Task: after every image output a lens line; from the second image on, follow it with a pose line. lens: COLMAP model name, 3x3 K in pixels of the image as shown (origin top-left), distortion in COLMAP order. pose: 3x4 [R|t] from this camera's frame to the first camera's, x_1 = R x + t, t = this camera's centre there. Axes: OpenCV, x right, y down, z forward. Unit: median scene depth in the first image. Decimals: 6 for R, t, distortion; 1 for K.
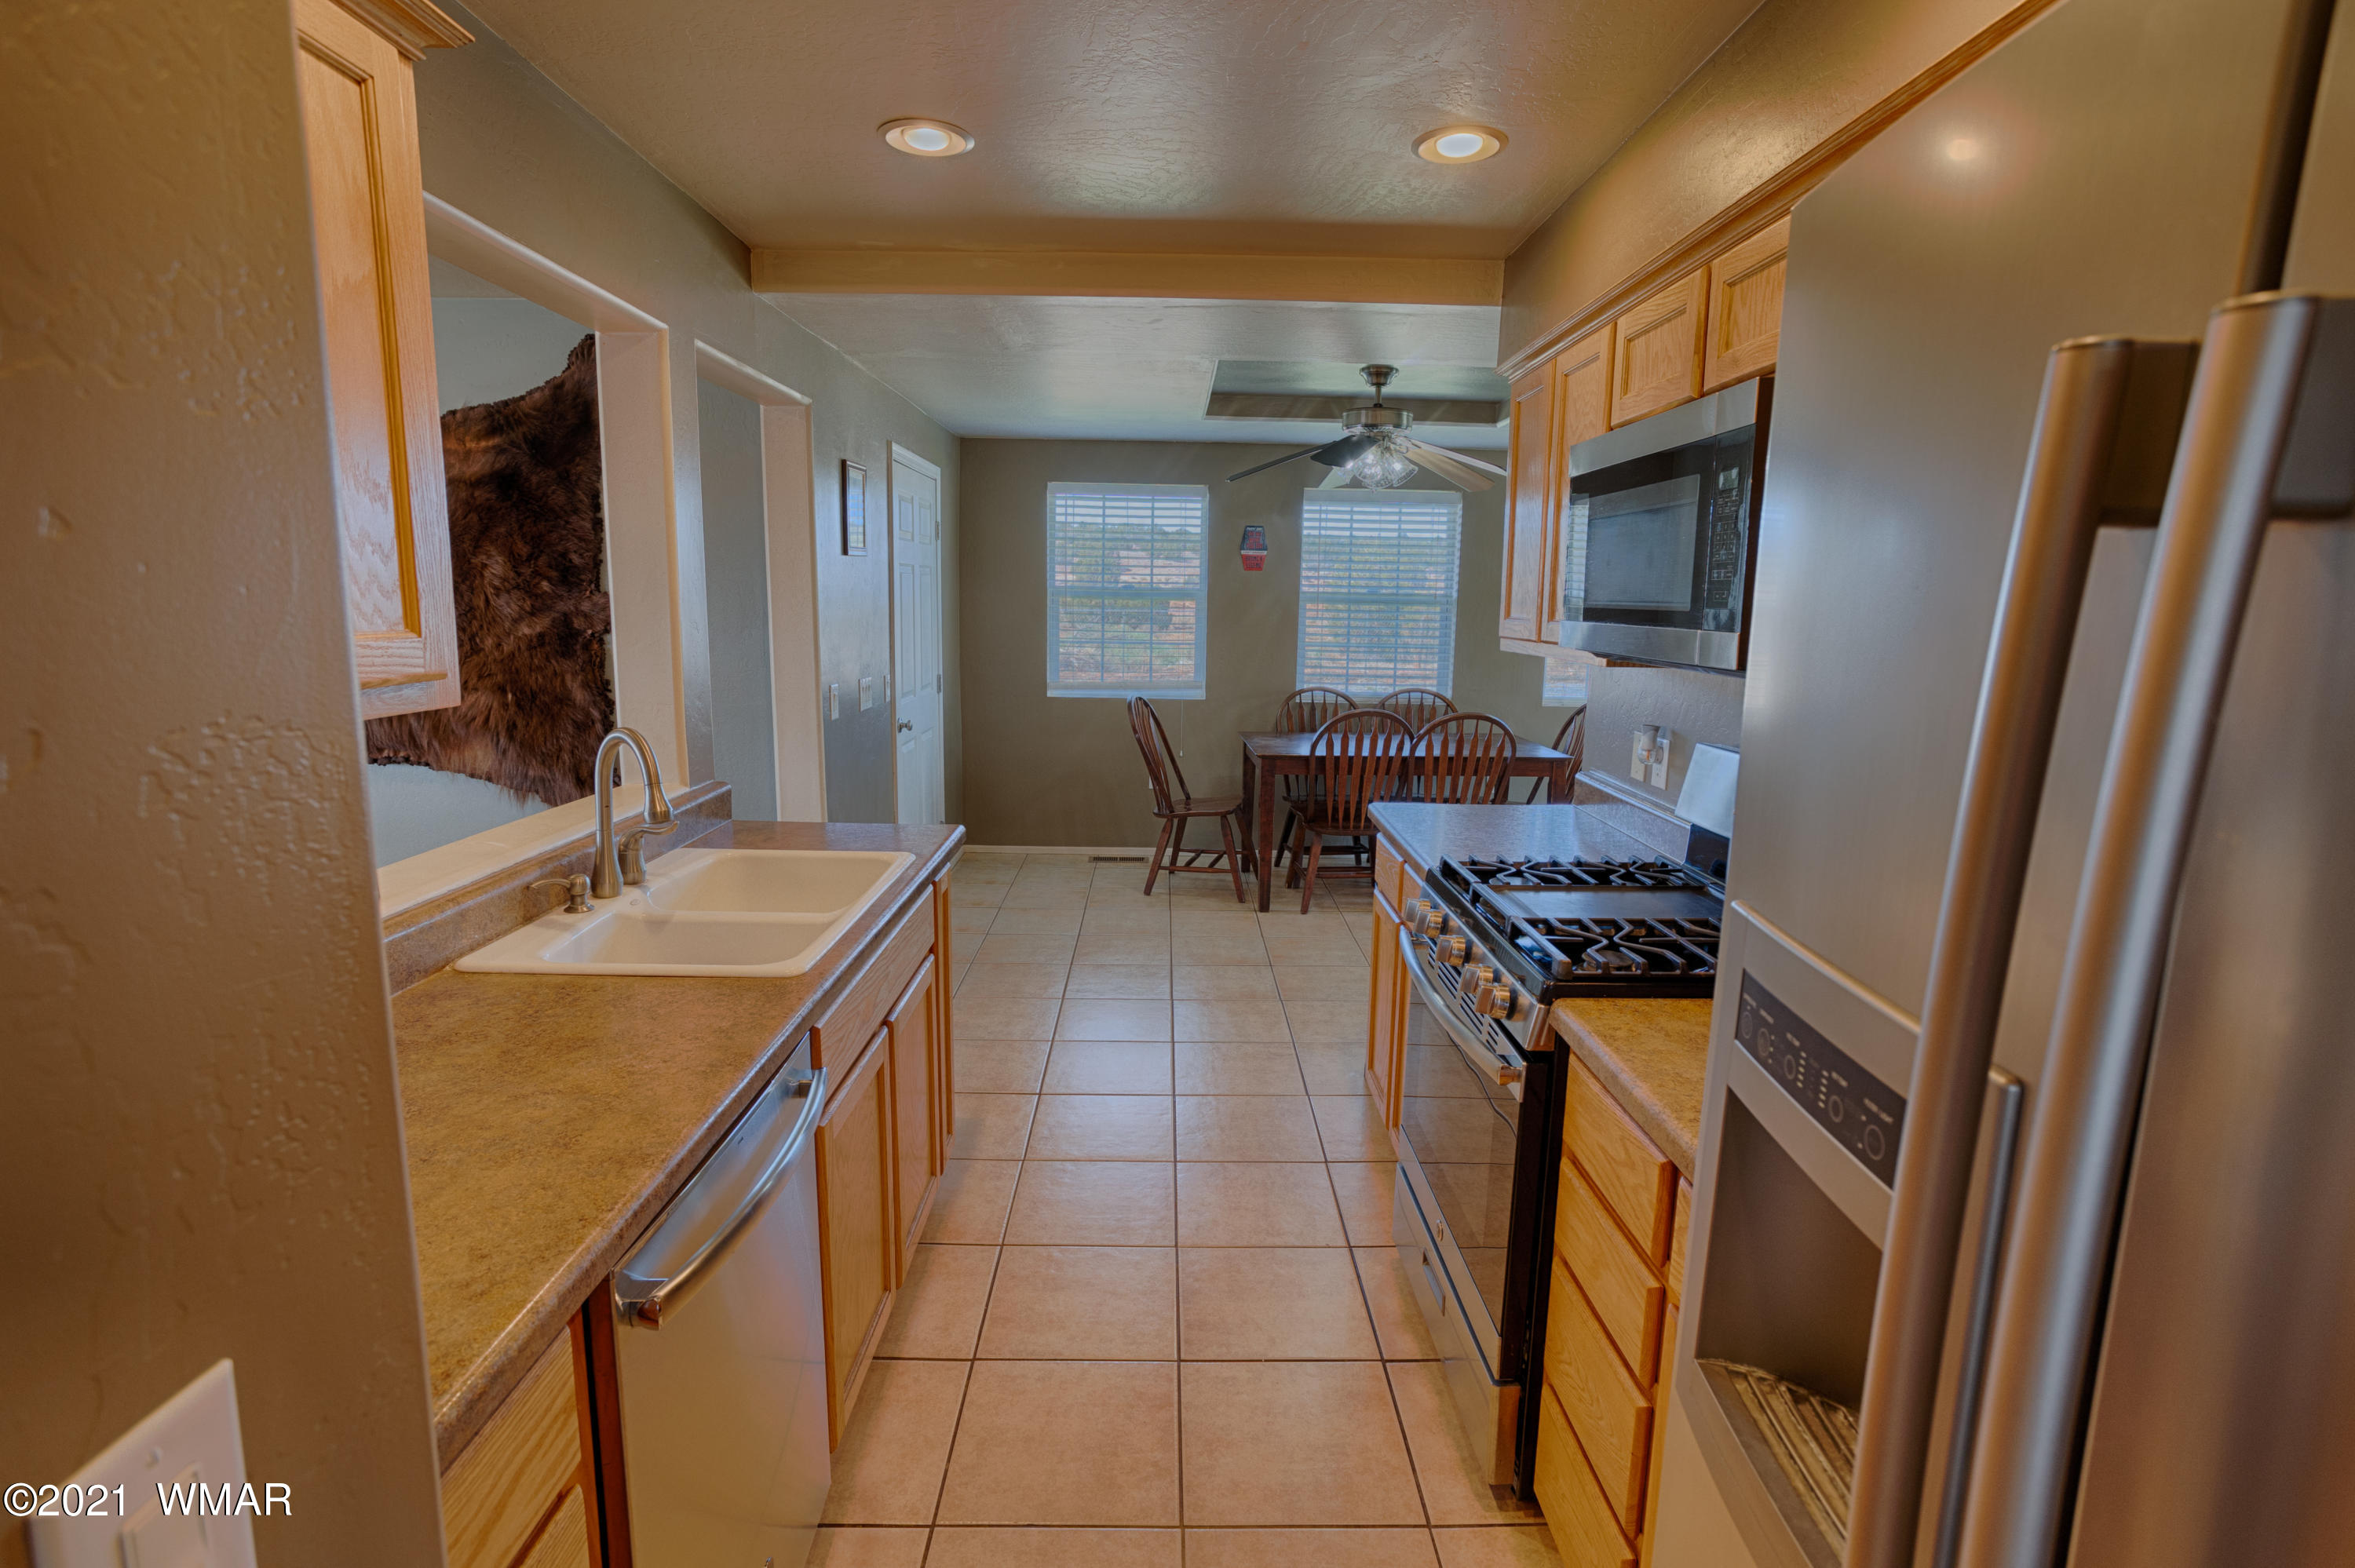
lens RADIAL K [[1123.0, 0, 1177.9], [0, 1123.0, 770.9], [0, 0, 1]] dist [-0.051715, 0.030033]
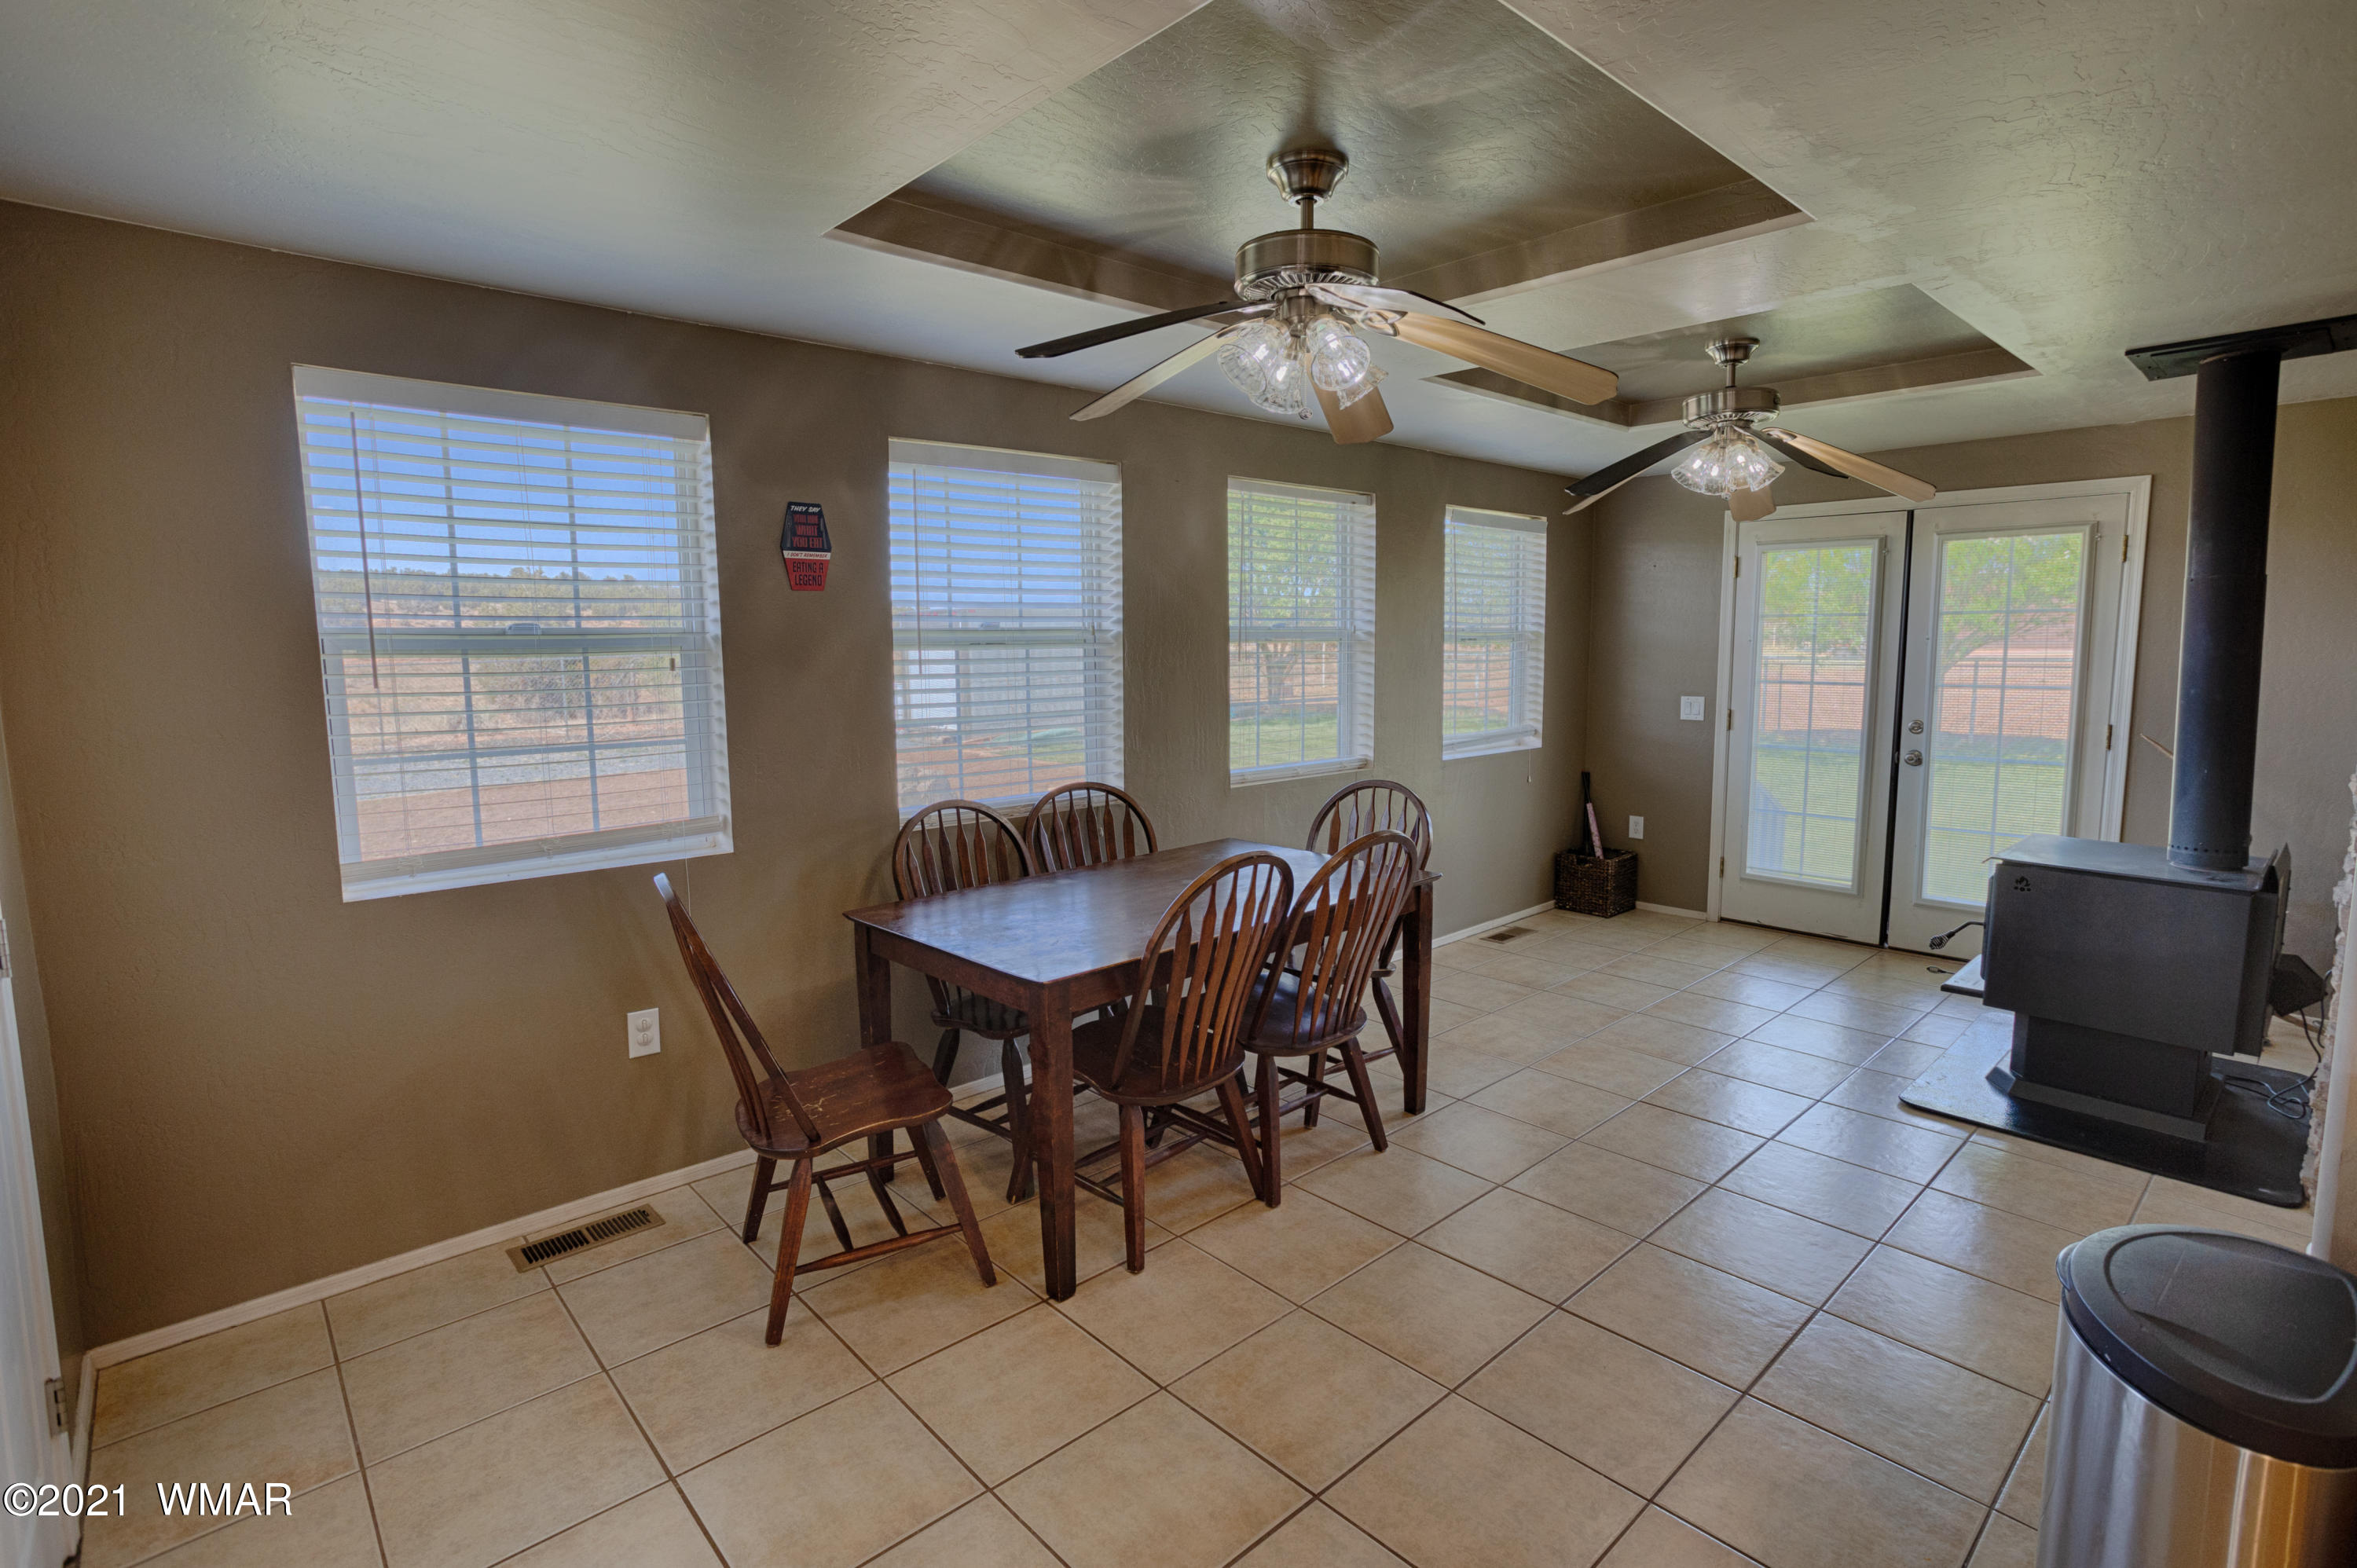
lens RADIAL K [[1124.1, 0, 1178.9], [0, 1124.1, 770.9], [0, 0, 1]] dist [-0.051715, 0.030033]
pose [[0.746109, -0.101170, 0.658092, -0.150450], [0.122252, 0.992401, 0.013961, -0.082925], [-0.654504, 0.070036, 0.752808, 0.511573]]
